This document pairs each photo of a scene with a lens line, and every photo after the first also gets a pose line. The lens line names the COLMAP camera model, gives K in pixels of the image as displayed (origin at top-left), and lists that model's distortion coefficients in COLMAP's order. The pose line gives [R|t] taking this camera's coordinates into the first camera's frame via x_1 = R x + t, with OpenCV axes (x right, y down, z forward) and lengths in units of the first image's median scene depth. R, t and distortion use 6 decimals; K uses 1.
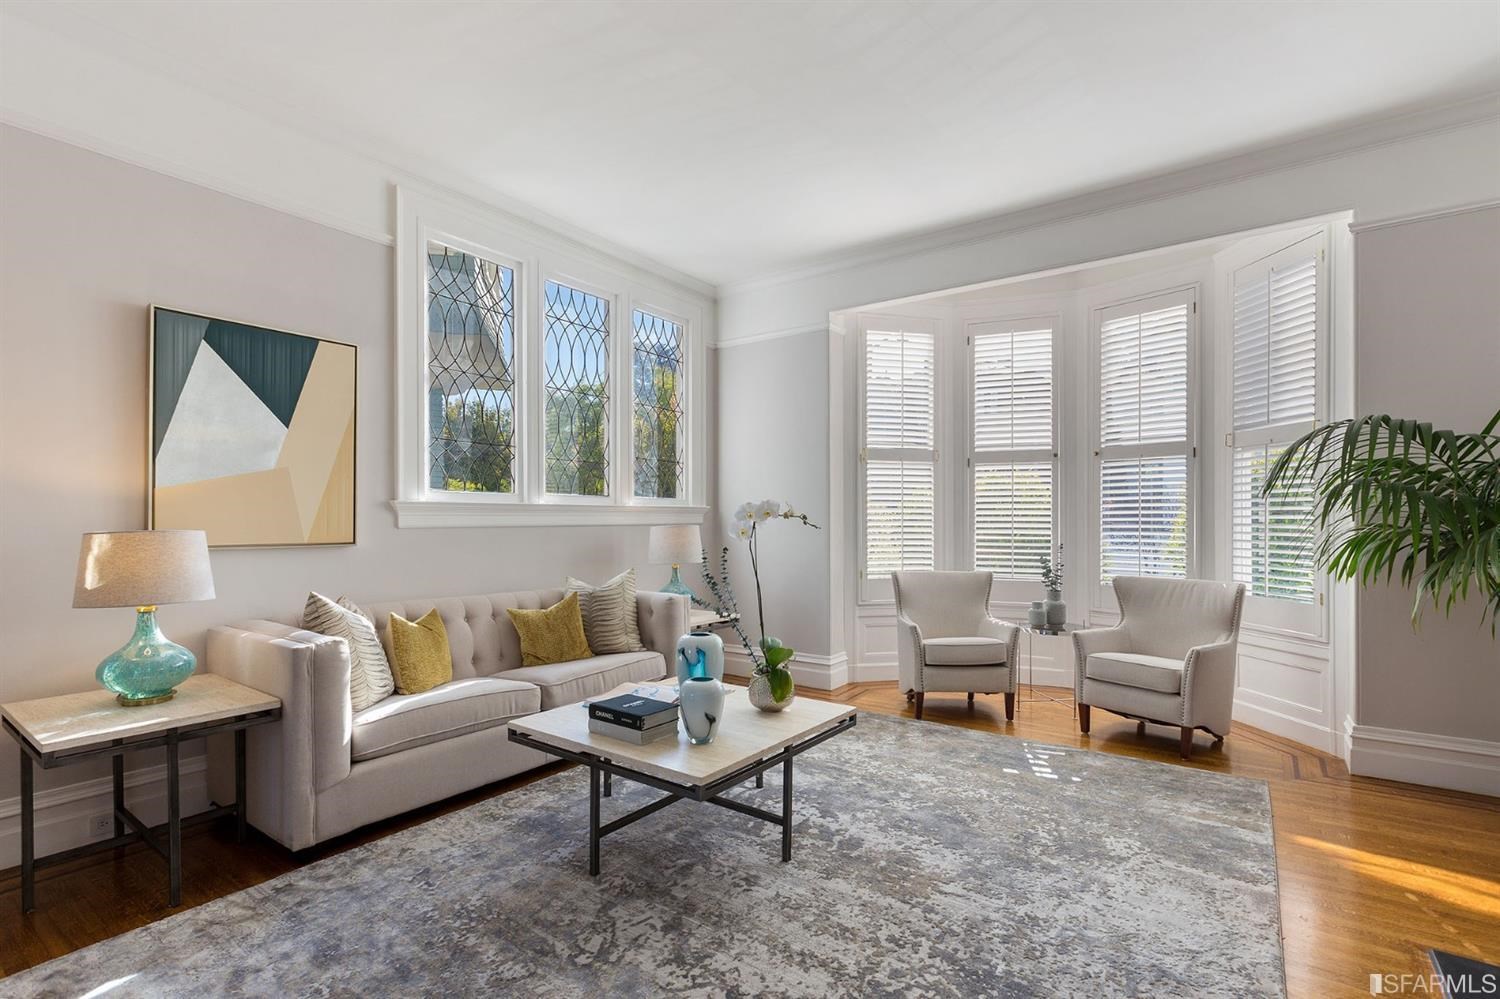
lens RADIAL K [[690.7, 0, 722.7], [0, 690.7, 519.0], [0, 0, 1]] dist [-0.000331, -0.000226]
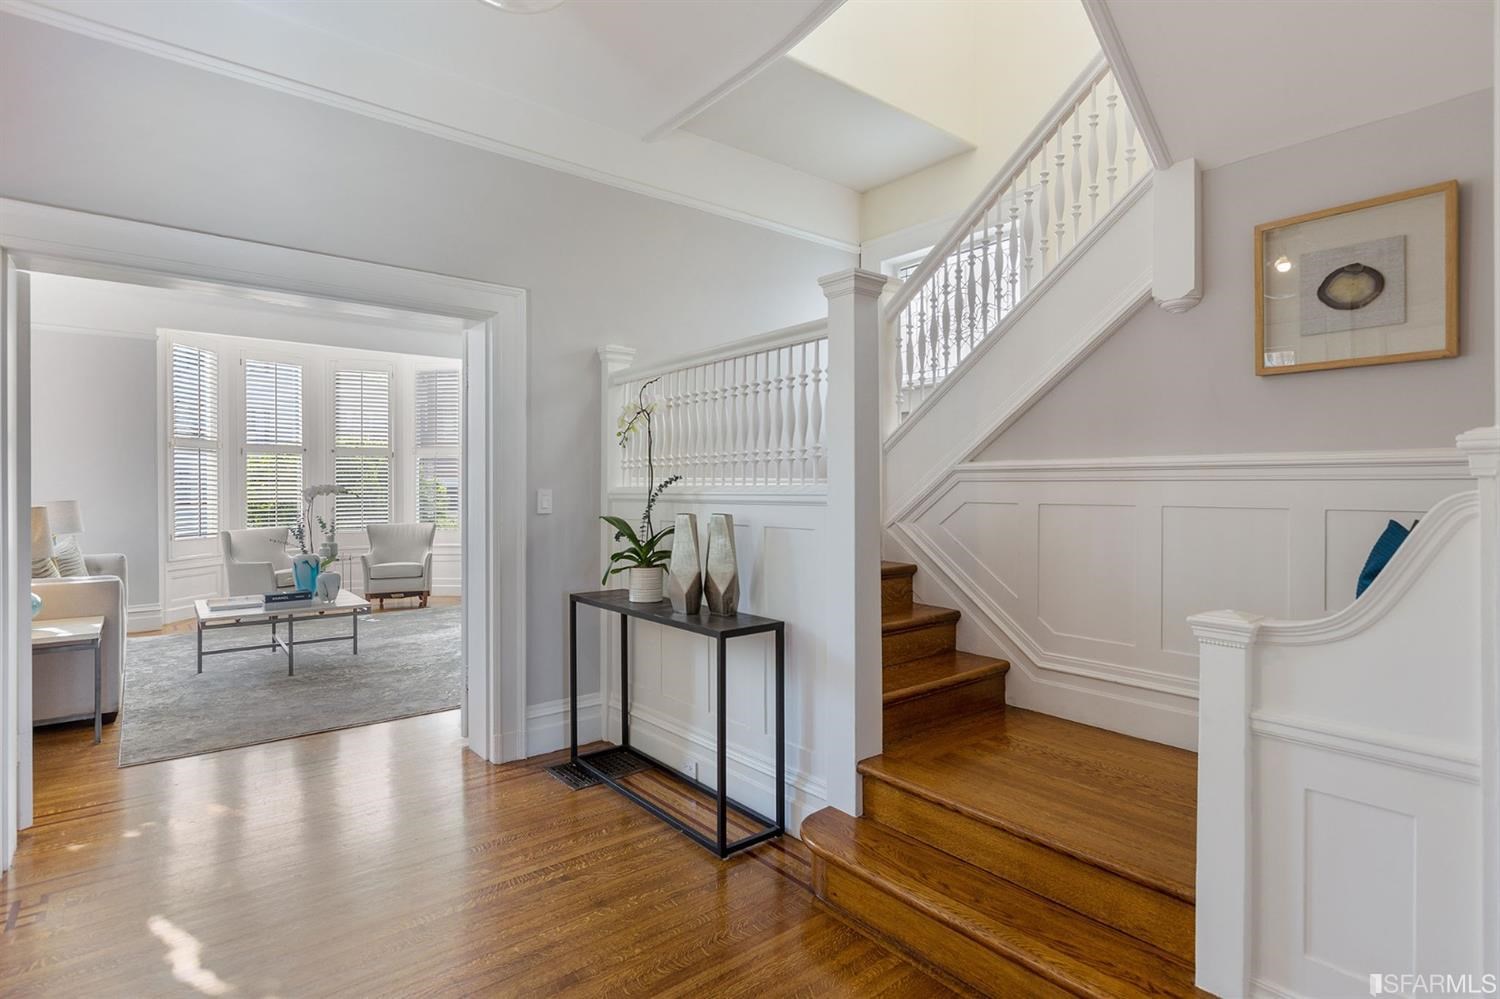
lens RADIAL K [[757.0, 0, 749.0], [0, 757.0, 482.2], [0, 0, 1]] dist [0.000828, -0.000988]
pose [[0.245051, 0.000479, 0.969510, -1.084374], [0.008140, 0.999964, -0.002552, -0.011400], [-0.969476, 0.008517, 0.245038, -0.428761]]
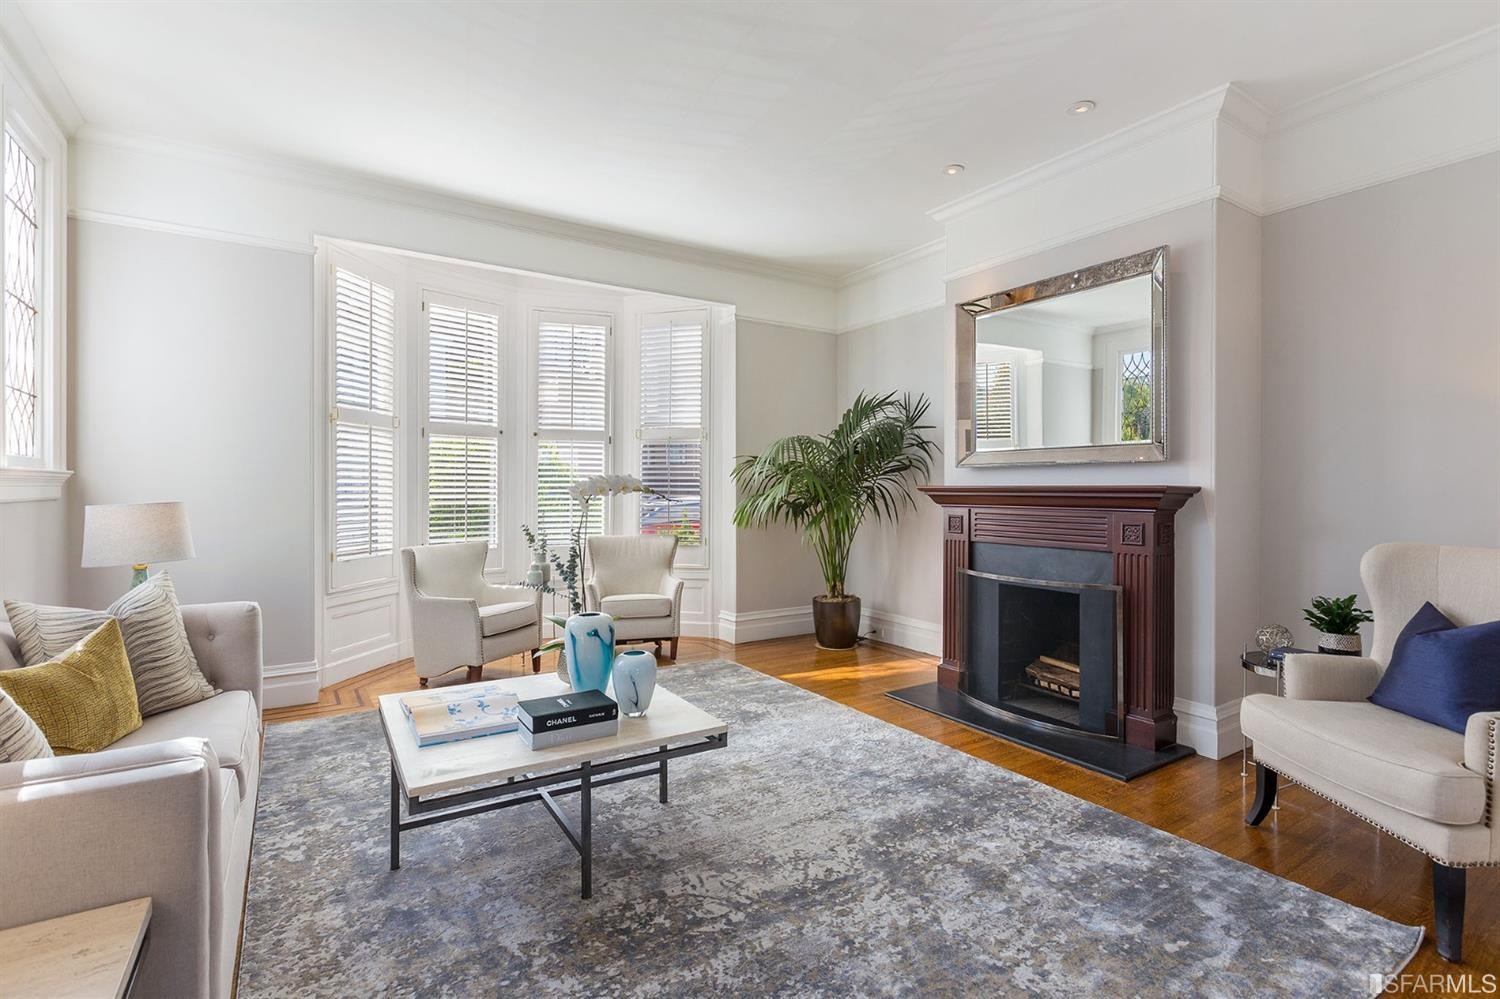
lens RADIAL K [[728.4, 0, 750.2], [0, 728.4, 486.7], [0, 0, 1]] dist [0.002054, 0.000298]
pose [[0.360182, 0.002810, 0.932878, -0.552286], [-0.002946, 0.999994, -0.001874, -0.005957], [-0.932877, -0.002074, 0.360188, 0.262563]]
